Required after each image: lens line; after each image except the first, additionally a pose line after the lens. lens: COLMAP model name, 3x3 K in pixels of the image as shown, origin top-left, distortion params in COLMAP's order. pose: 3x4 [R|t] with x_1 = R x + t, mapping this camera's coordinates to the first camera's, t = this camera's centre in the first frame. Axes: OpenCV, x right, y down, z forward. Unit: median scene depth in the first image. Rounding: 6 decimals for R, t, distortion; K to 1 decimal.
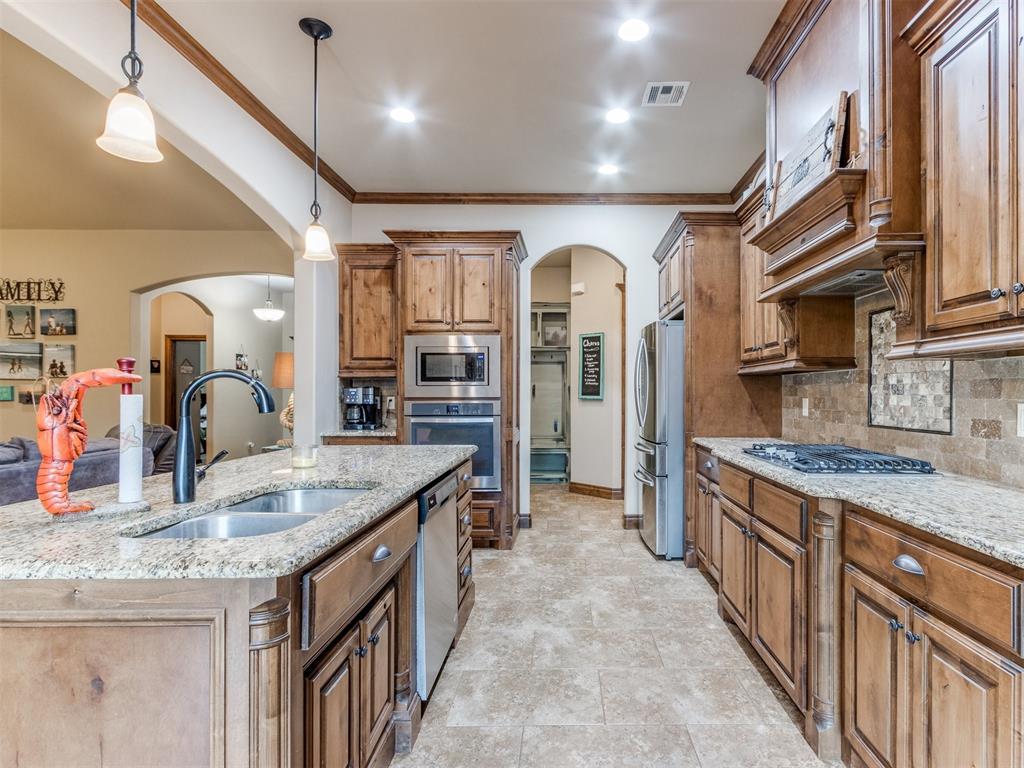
lens RADIAL K [[528.8, 0, 518.7], [0, 528.8, 391.0], [0, 0, 1]] dist [0.006080, -0.001877]
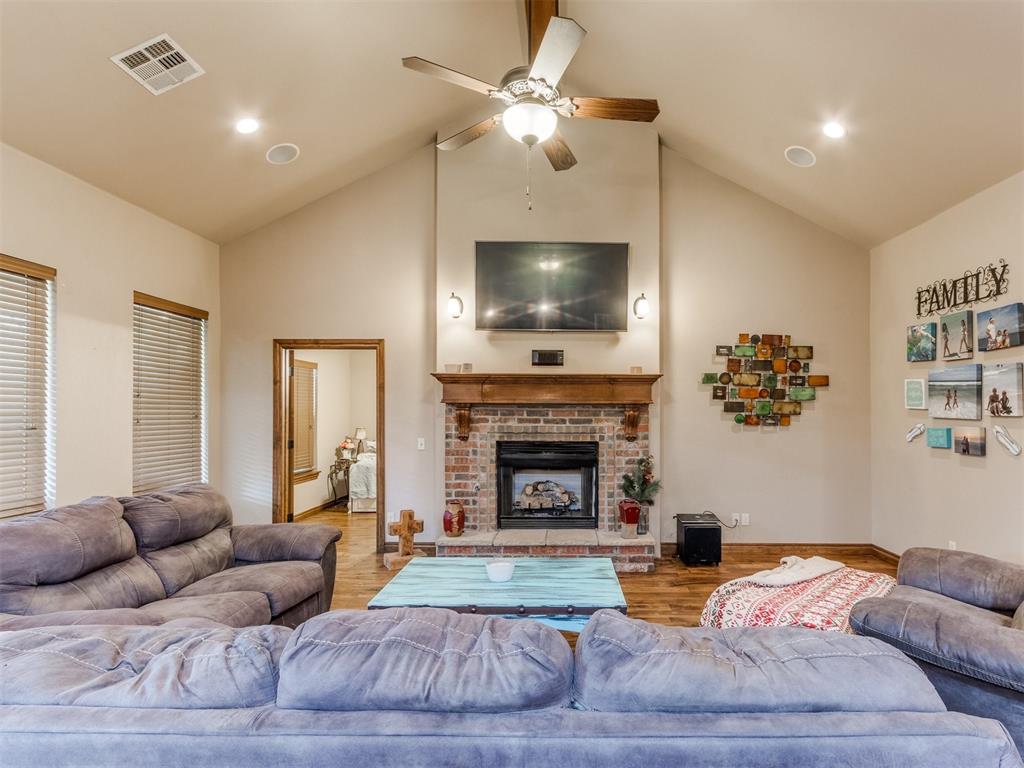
lens RADIAL K [[541.0, 0, 599.2], [0, 541.0, 401.6], [0, 0, 1]] dist [-0.001195, -0.004470]
pose [[0.072396, -0.015993, -0.997248, -0.386996], [-0.005914, 0.999847, -0.016464, -0.043931], [0.997358, 0.007089, 0.072290, 0.697971]]
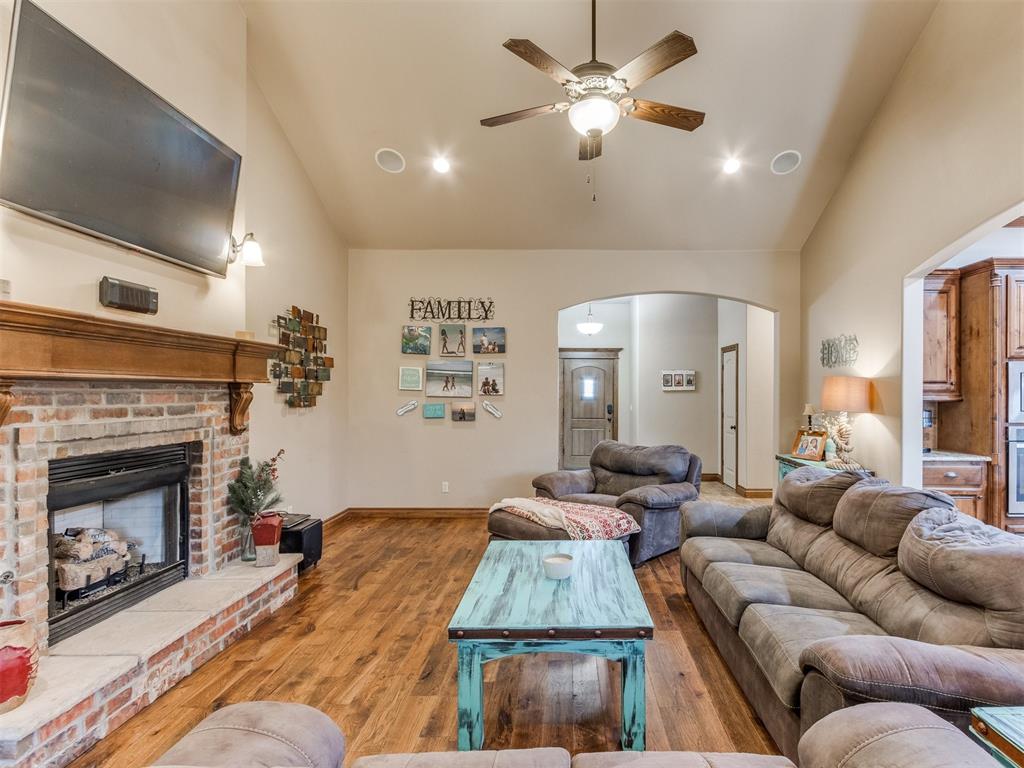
lens RADIAL K [[510.2, 0, 549.0], [0, 510.2, 392.4], [0, 0, 1]] dist [0.004584, -0.003613]
pose [[0.999980, 0.001559, 0.006062, -1.100407], [-0.001559, 0.999999, -0.000156, -0.044590], [-0.006062, 0.000146, 0.999982, 0.035780]]
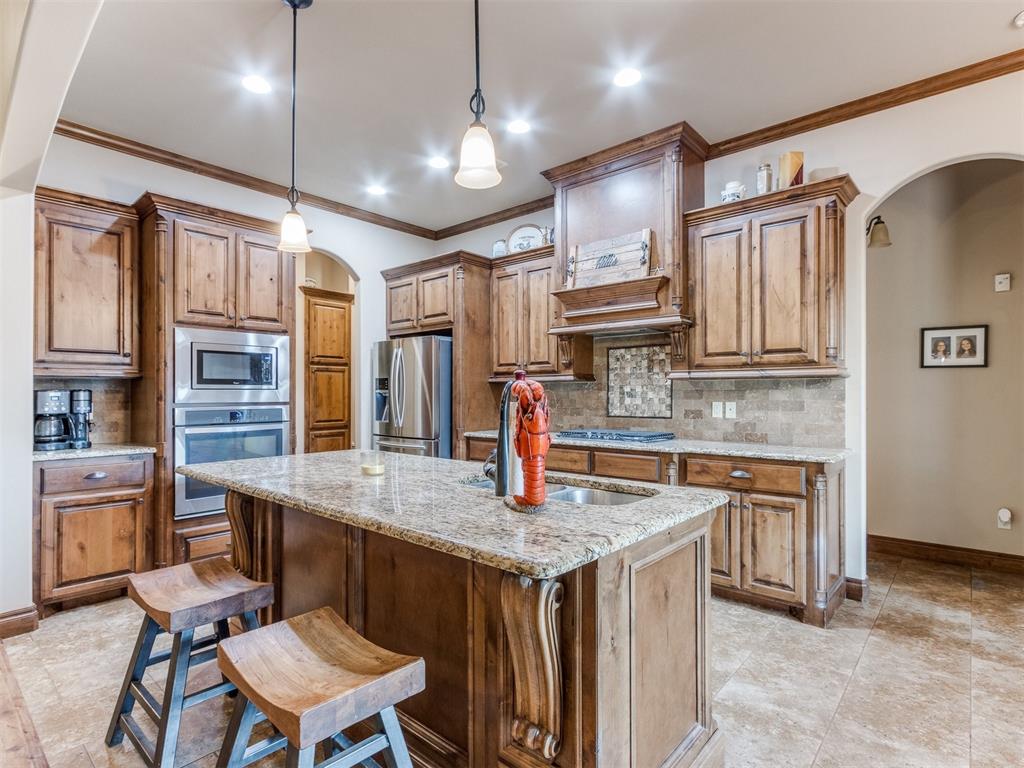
lens RADIAL K [[528.8, 0, 518.9], [0, 528.8, 389.9], [0, 0, 1]] dist [0.006080, -0.001877]
pose [[0.663918, 0.005304, 0.747786, -0.469564], [-0.000641, 0.999979, -0.006525, -0.003763], [-0.747805, 0.003853, 0.663907, 0.067693]]
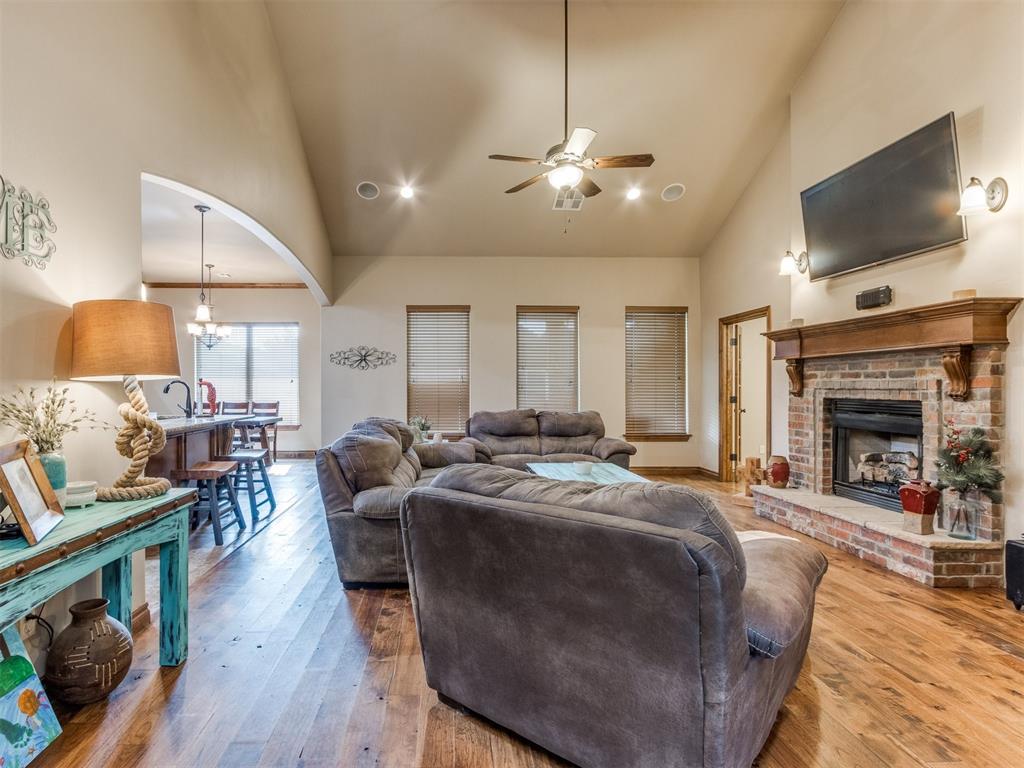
lens RADIAL K [[541.0, 0, 482.0], [0, 541.0, 395.6], [0, 0, 1]] dist [-0.001195, -0.004470]
pose [[-0.994819, 0.003368, -0.101608, -0.786659], [0.001953, 0.999900, 0.014024, 0.003199], [0.101645, 0.013752, -0.994726, 1.599723]]
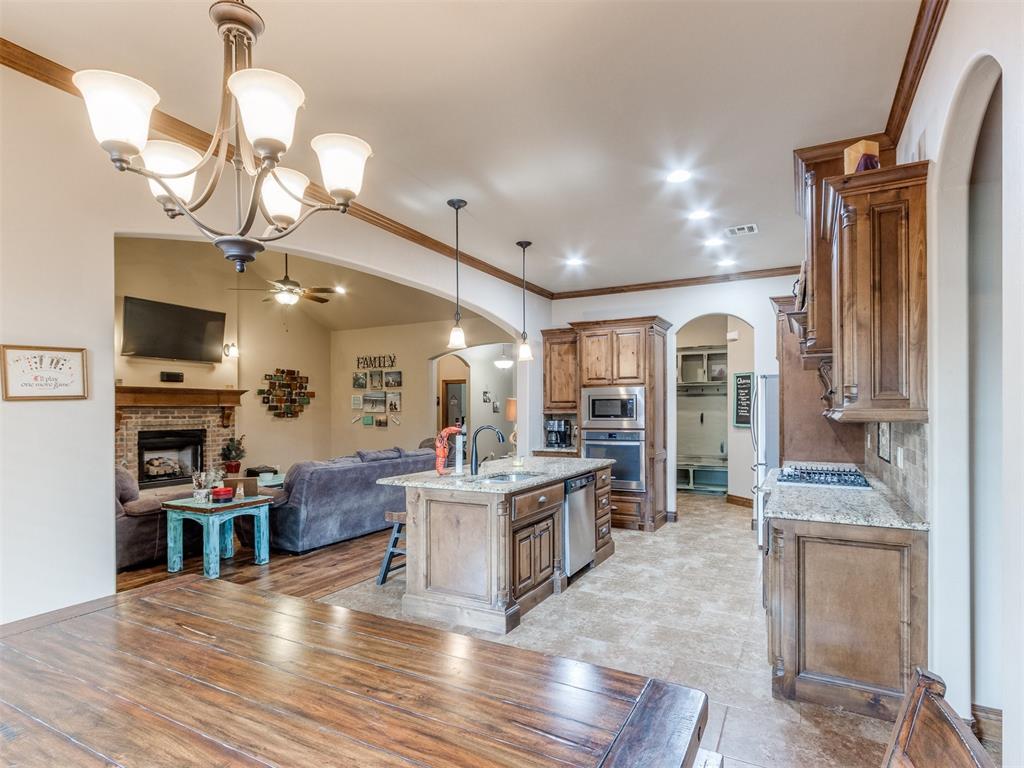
lens RADIAL K [[486.8, 0, 507.2], [0, 486.8, 409.5], [0, 0, 1]] dist [0.011100, -0.000844]
pose [[0.906652, -0.003703, -0.421864, 0.193205], [0.003254, 0.999993, -0.001783, -0.040132], [0.421868, 0.000244, 0.906657, -0.400350]]
